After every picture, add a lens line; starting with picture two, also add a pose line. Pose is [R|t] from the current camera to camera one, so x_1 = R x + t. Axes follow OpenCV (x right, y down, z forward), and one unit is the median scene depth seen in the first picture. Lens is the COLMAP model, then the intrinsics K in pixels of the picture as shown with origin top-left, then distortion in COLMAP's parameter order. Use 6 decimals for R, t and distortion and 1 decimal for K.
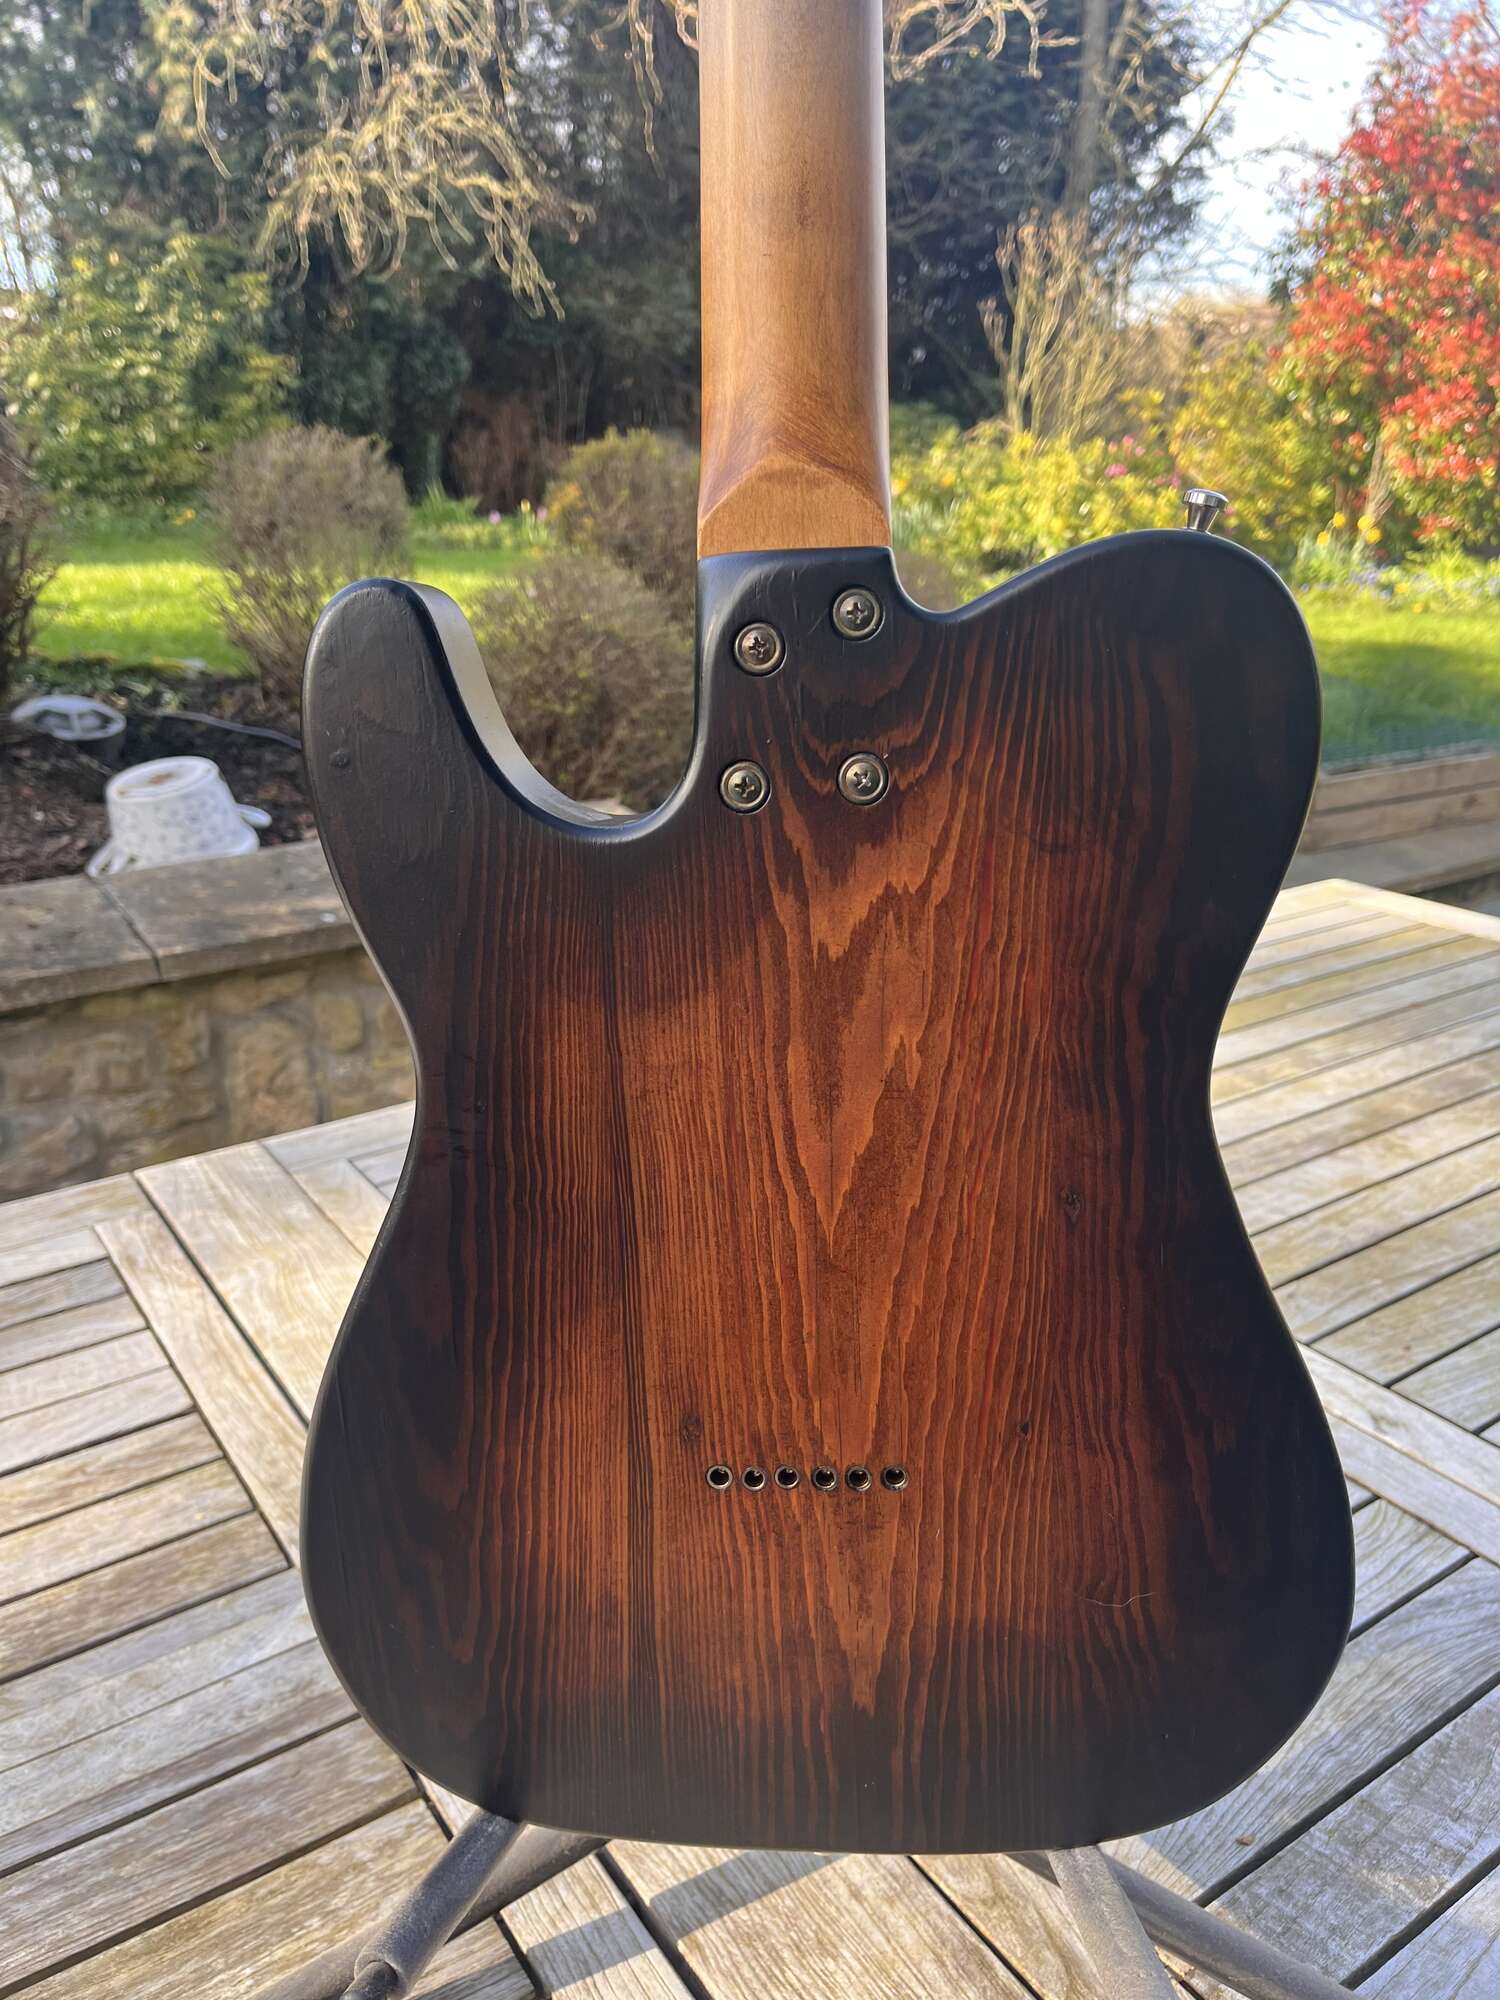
lens RADIAL K [[1532.0, 0, 749.9], [0, 1532.0, 1024.9], [0, 0, 1]] dist [0.041299, -0.071857]
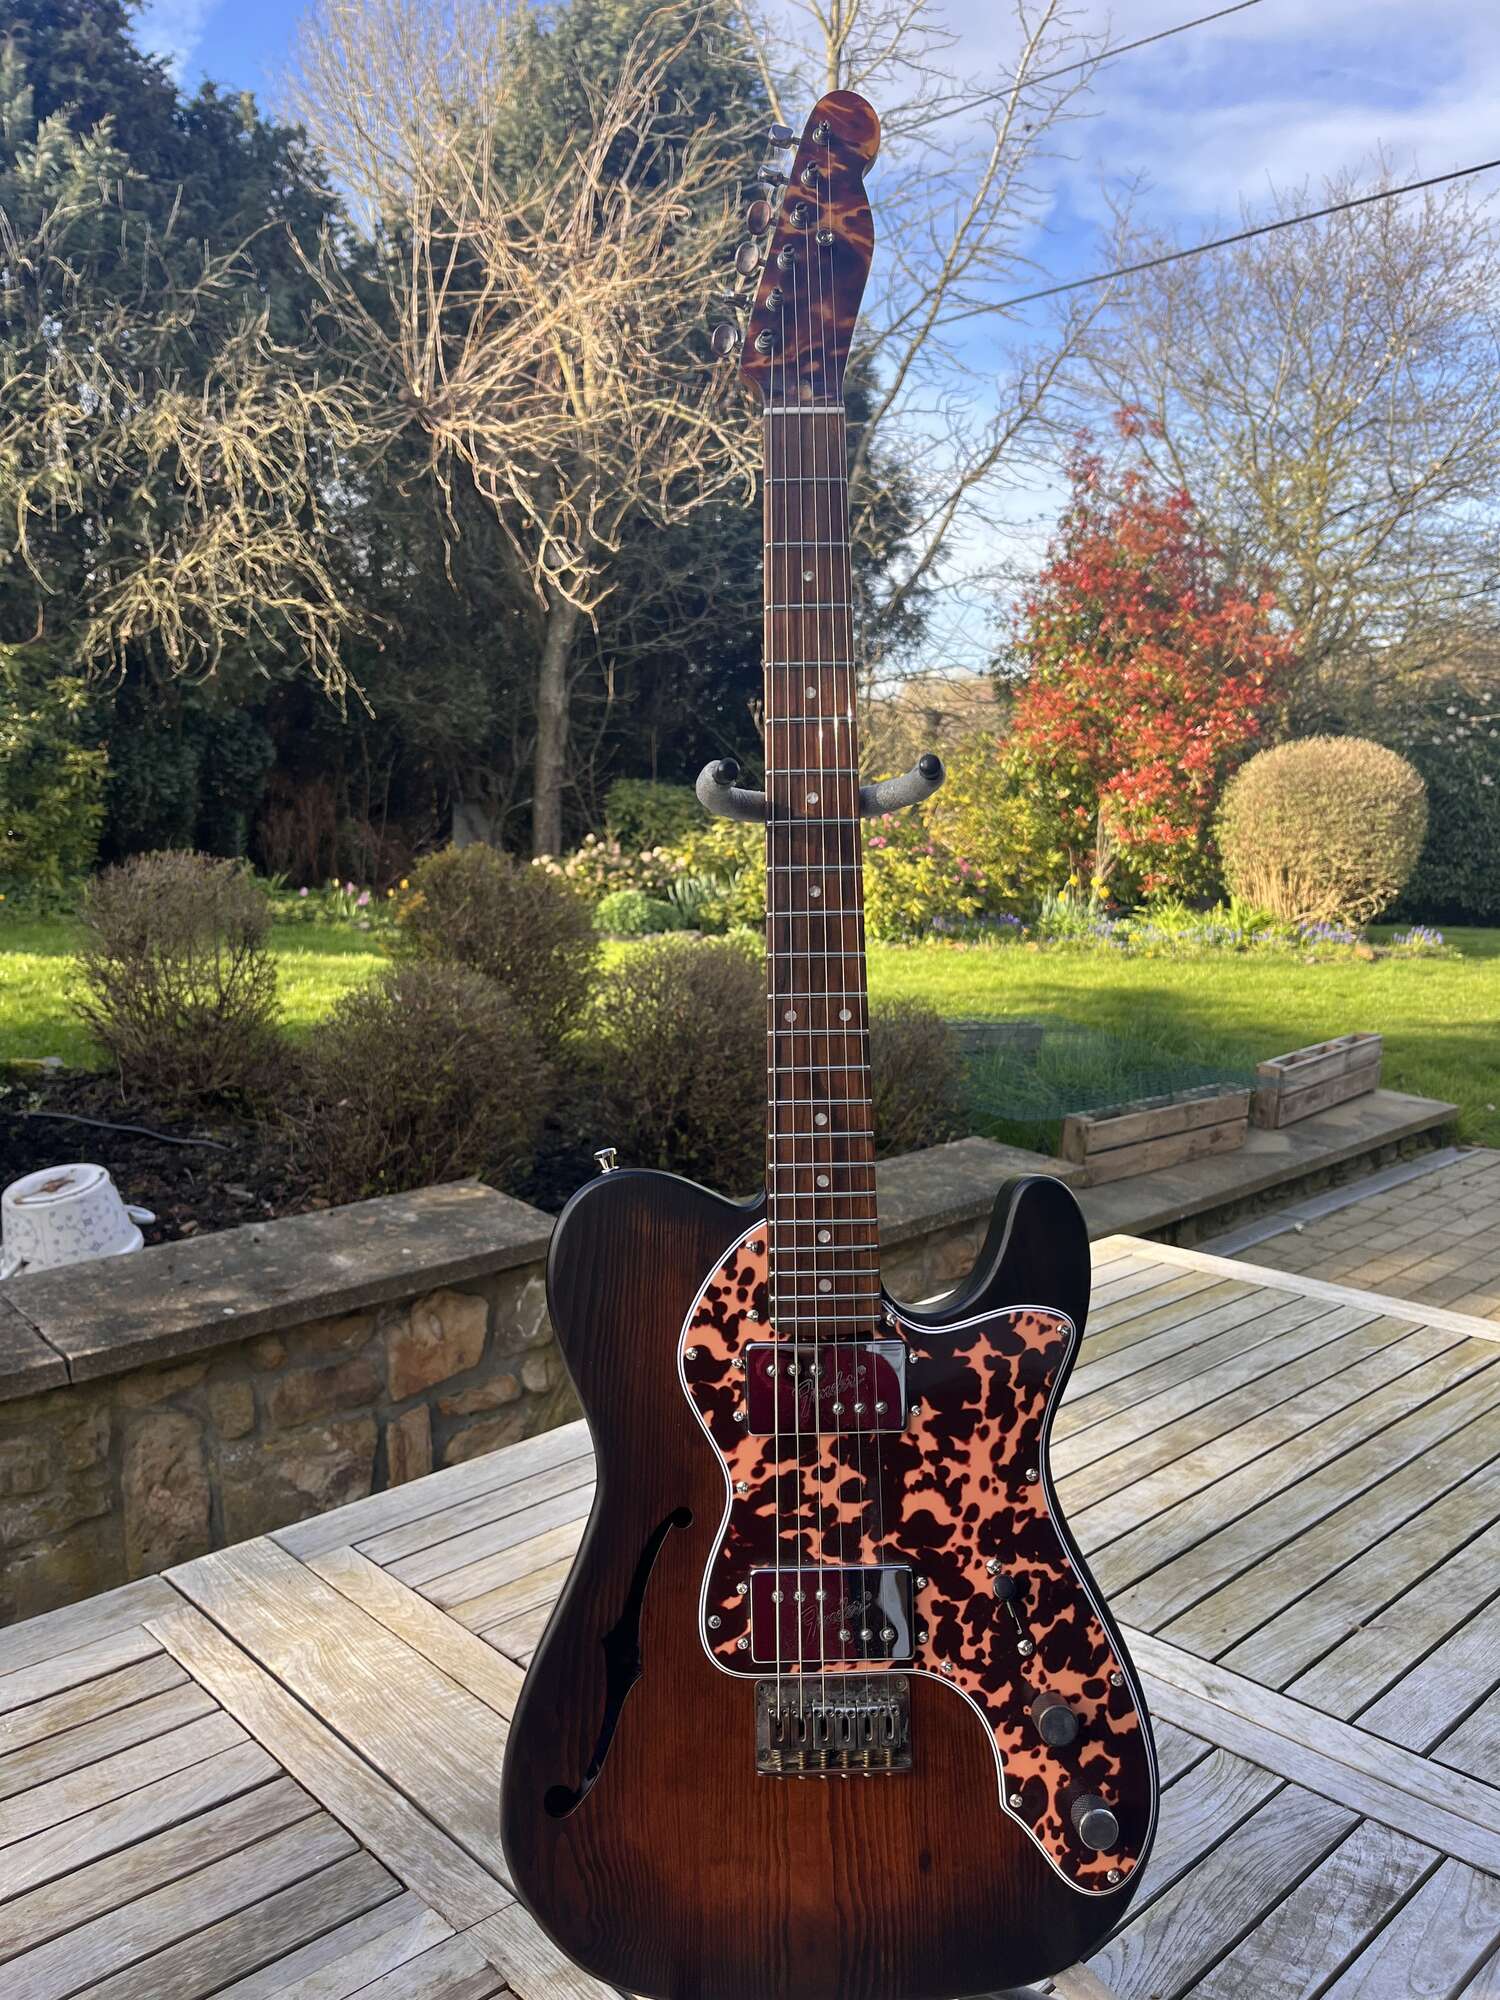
lens RADIAL K [[1534.7, 0, 750.0], [0, 1534.7, 1000.0], [0, 0, 1]] dist [0.067400, -0.104358]
pose [[0.989301, -0.030644, 0.142633, -0.018914], [0.062028, 0.973270, -0.221129, -0.006076], [-0.132044, 0.227611, 0.964758, -0.044967]]
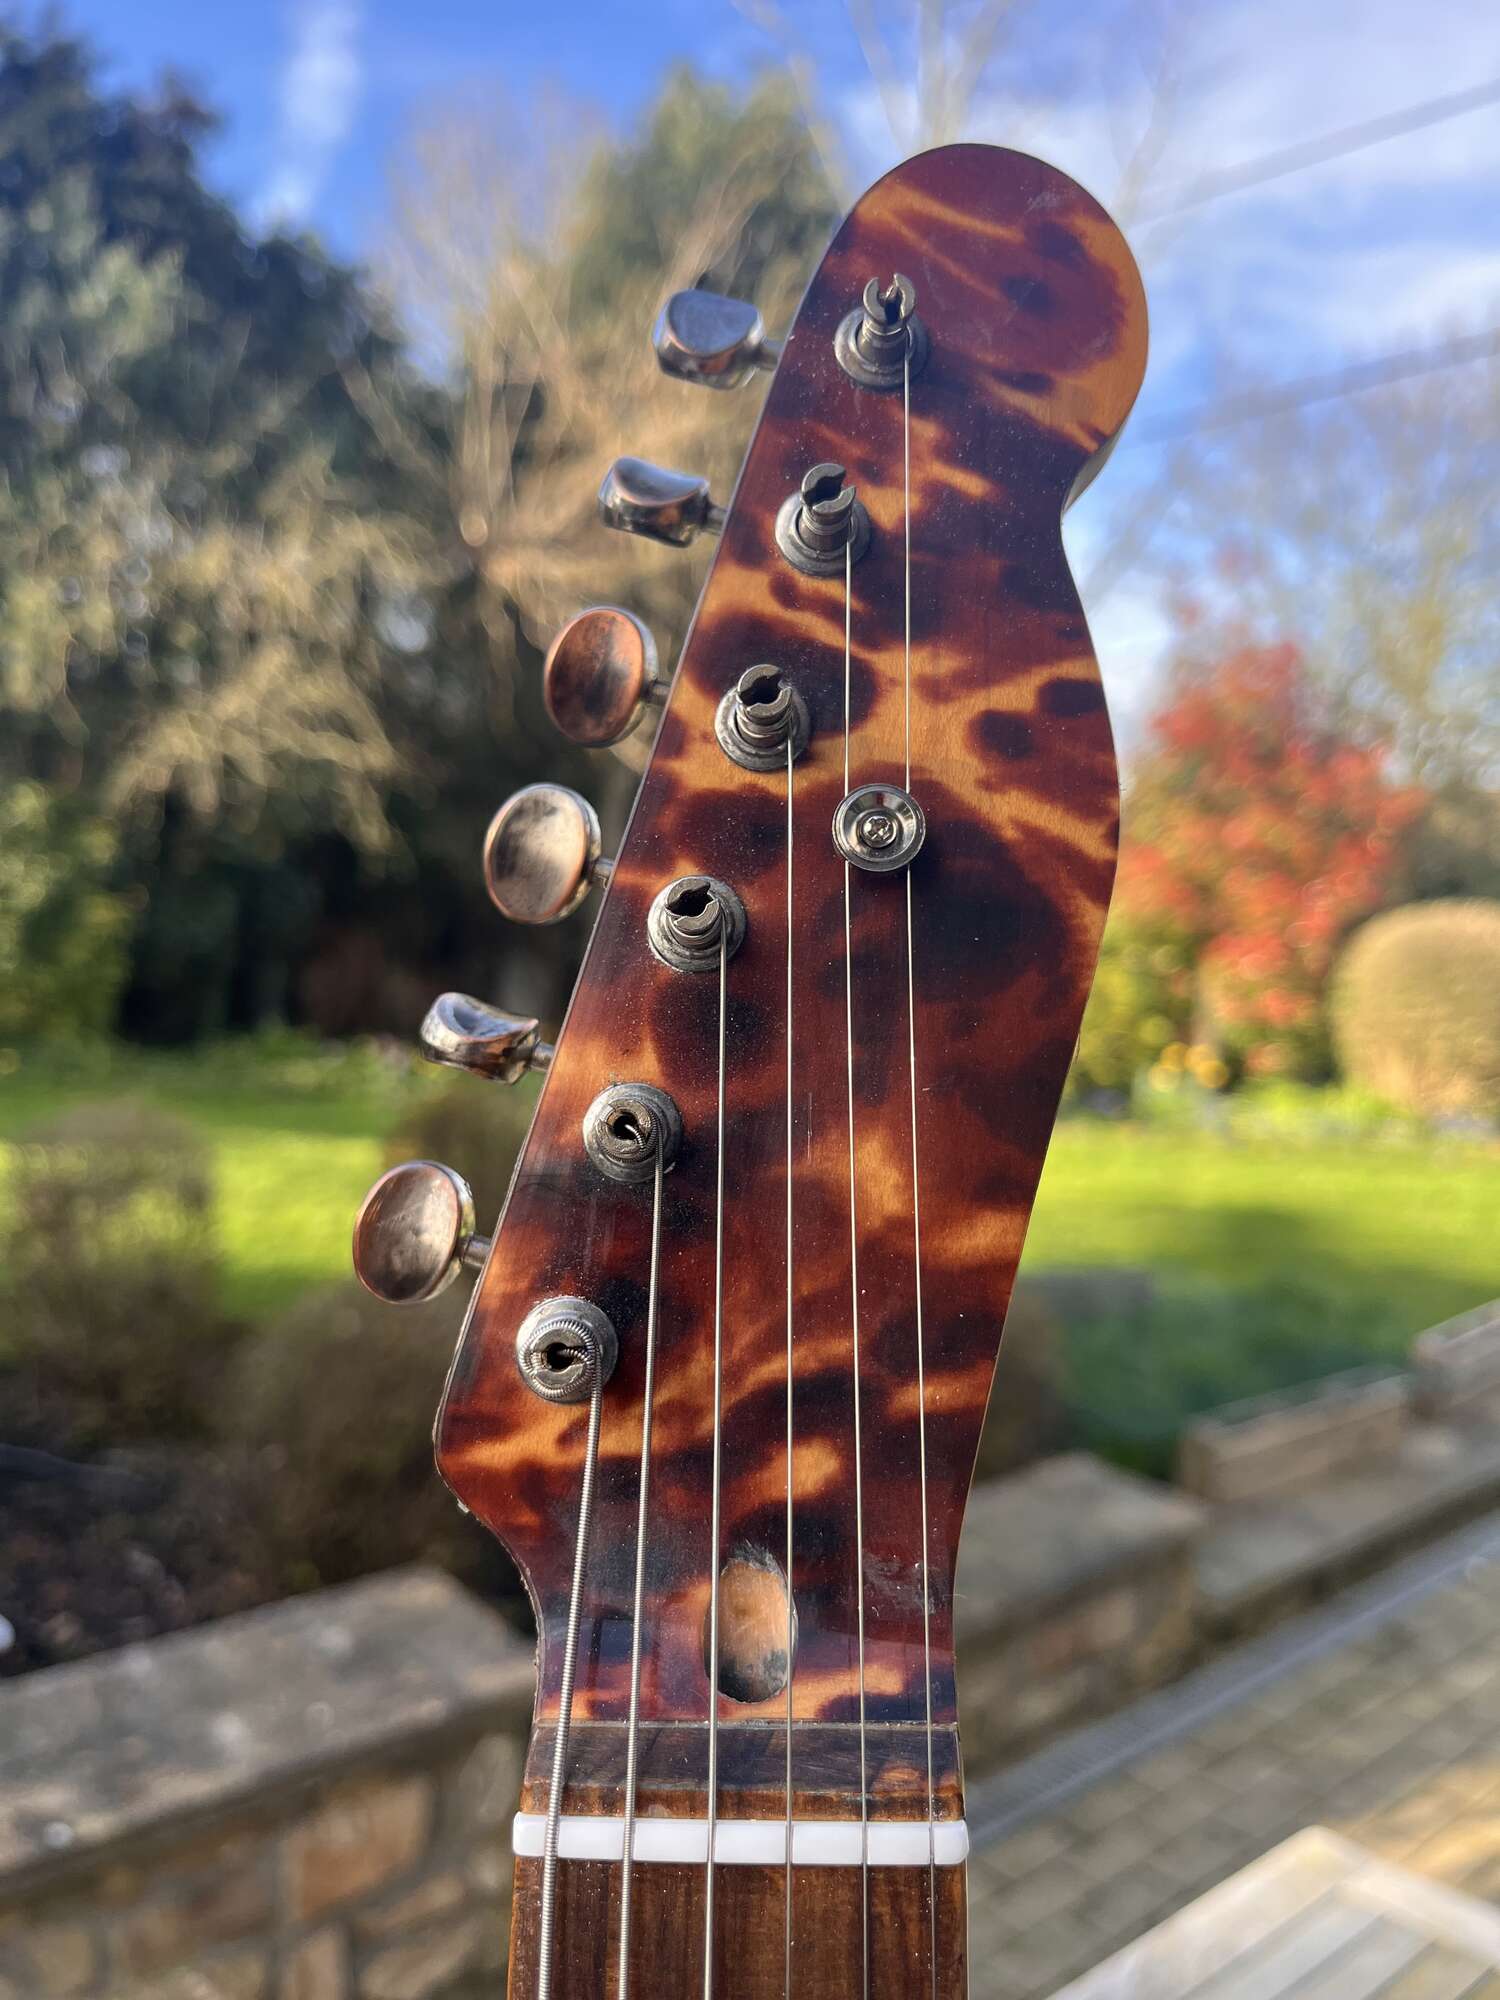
lens RADIAL K [[1560.0, 0, 750.0], [0, 1560.0, 1000.0], [0, 0, 1]] dist [-0.009013, -0.004660]
pose [[0.995217, 0.000902, 0.097682, -0.000050], [0.027641, 0.956489, -0.290457, -0.074915], [-0.093694, 0.291768, 0.951889, 0.028886]]
